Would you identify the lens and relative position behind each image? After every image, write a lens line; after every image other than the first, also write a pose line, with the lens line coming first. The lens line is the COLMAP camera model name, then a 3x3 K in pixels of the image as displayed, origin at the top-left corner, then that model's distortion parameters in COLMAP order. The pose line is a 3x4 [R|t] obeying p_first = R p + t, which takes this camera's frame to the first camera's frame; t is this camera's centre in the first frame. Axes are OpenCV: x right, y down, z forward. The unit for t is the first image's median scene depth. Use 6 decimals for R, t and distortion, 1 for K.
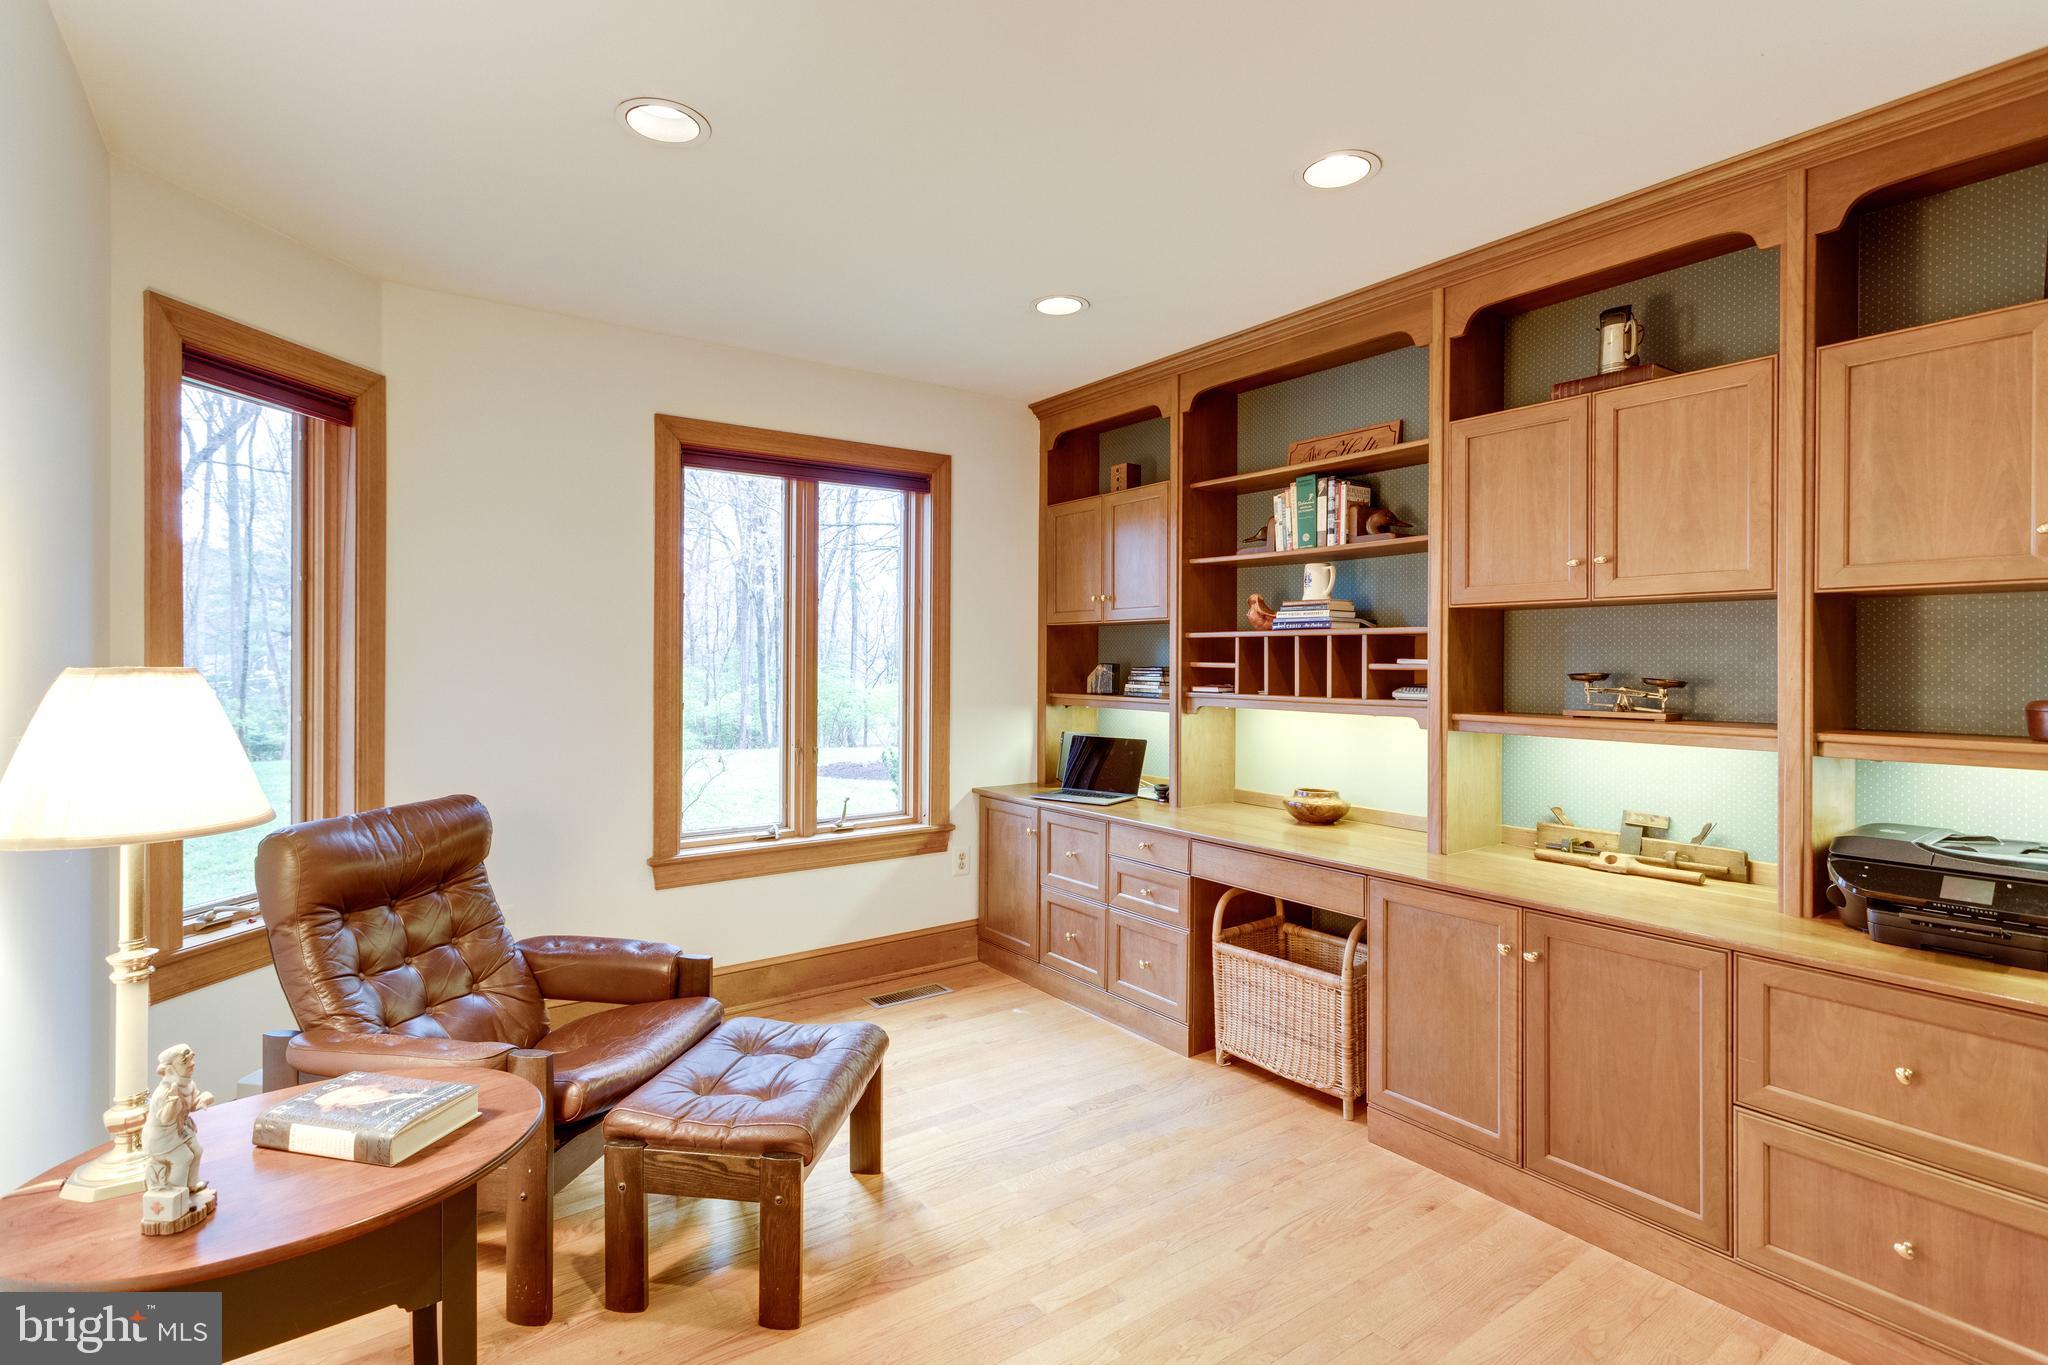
lens RADIAL K [[970.3, 0, 1015.9], [0, 970.3, 667.8], [0, 0, 1]] dist [-0.000379, 0.003492]
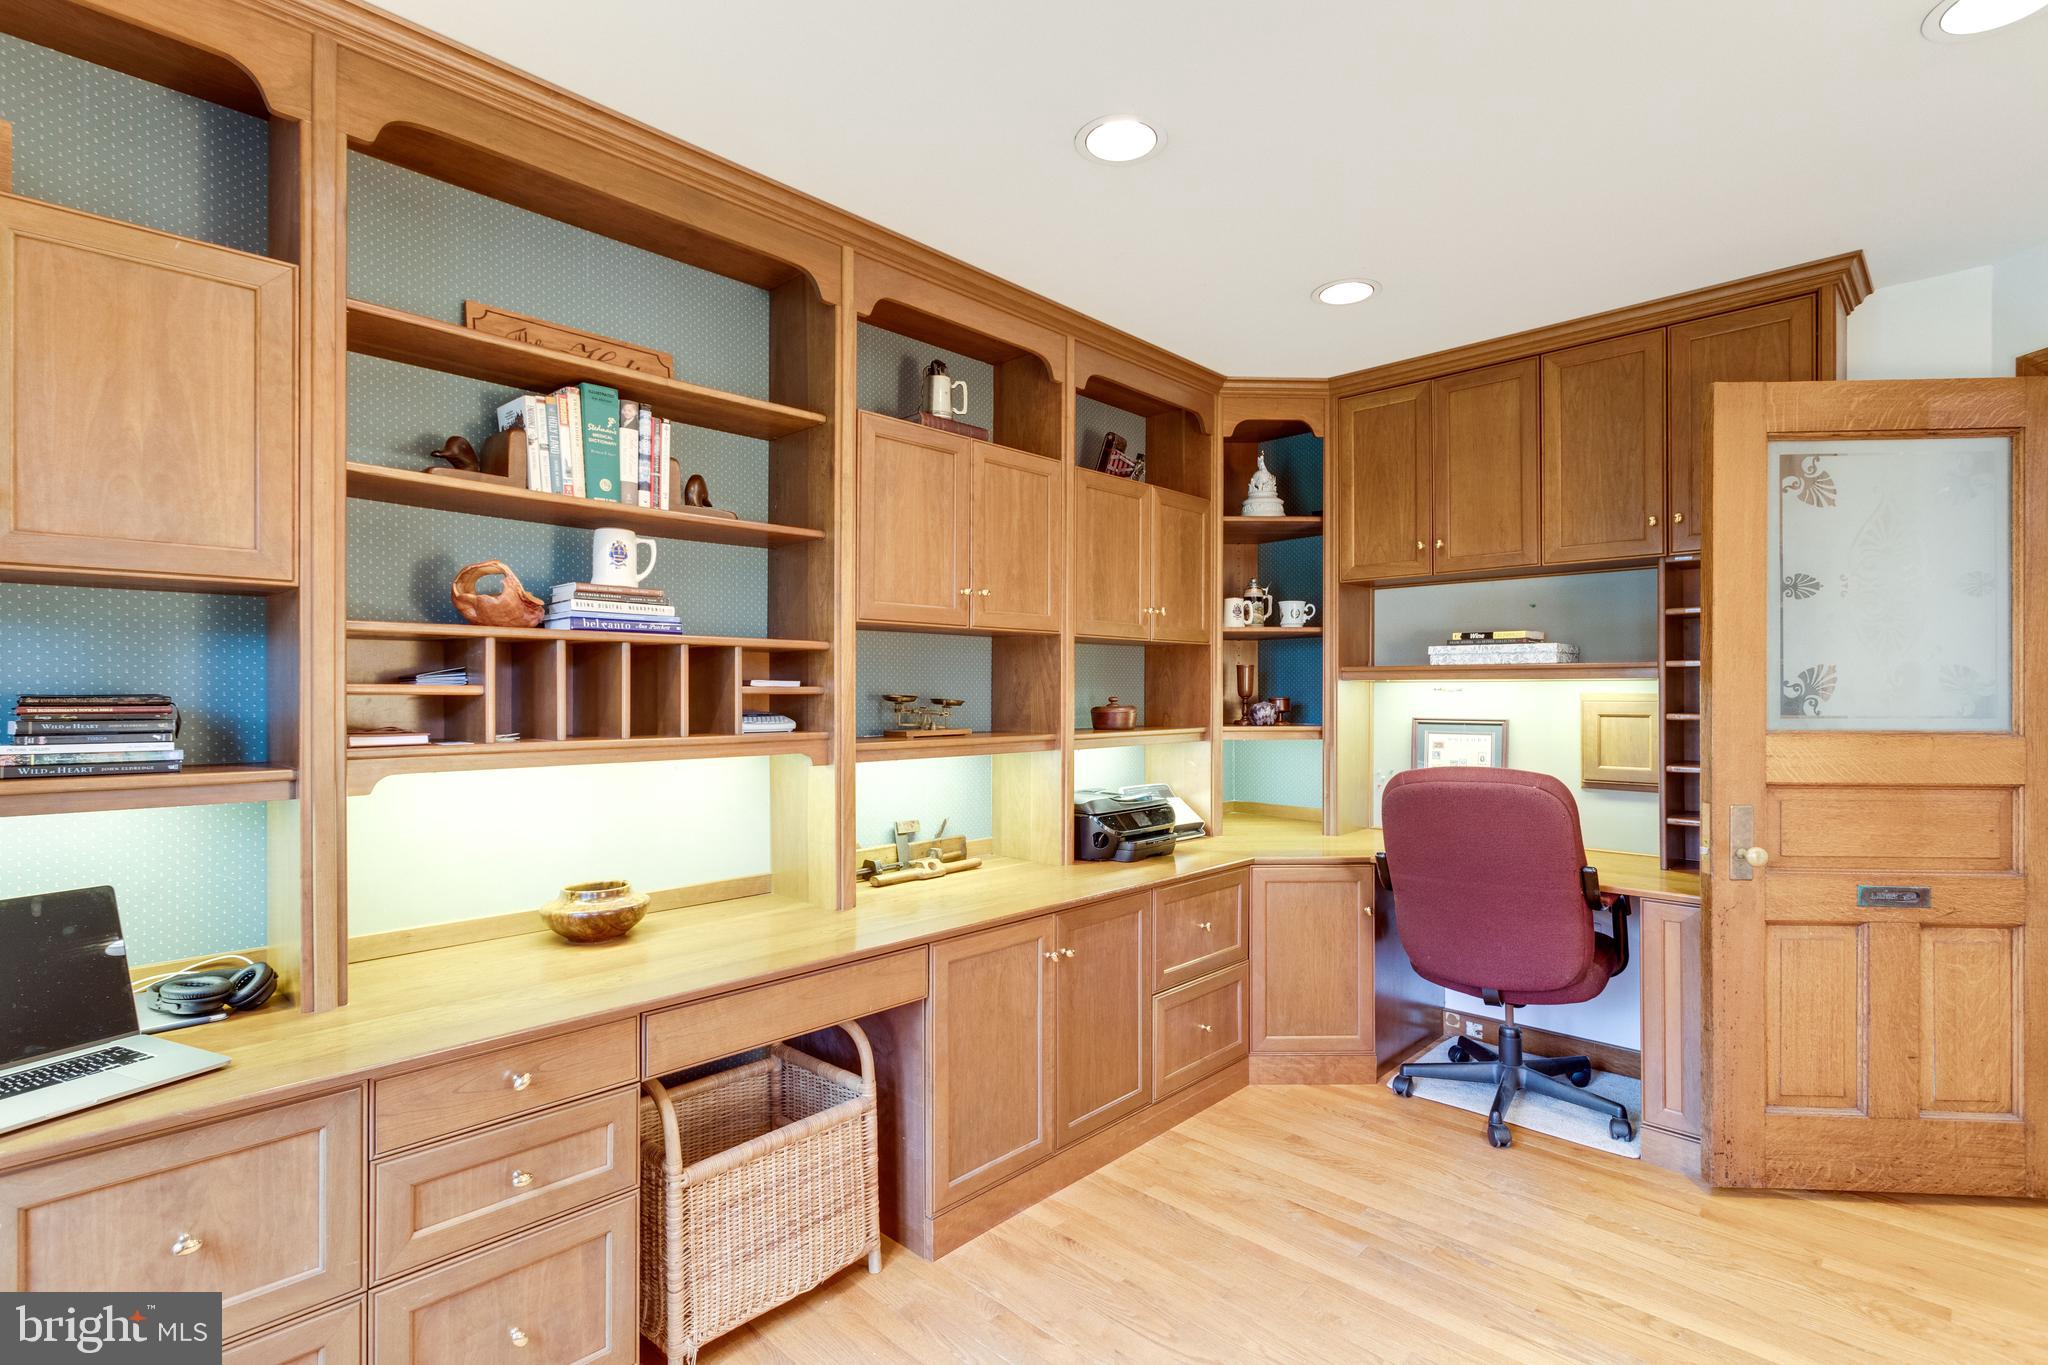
lens RADIAL K [[970.3, 0, 1010.5], [0, 970.3, 695.7], [0, 0, 1]] dist [-0.000379, 0.003492]
pose [[-0.182162, -0.009208, 0.983225, -0.374849], [0.001901, 0.999951, 0.009716, -0.003762], [-0.983267, 0.003639, -0.182136, 0.881612]]
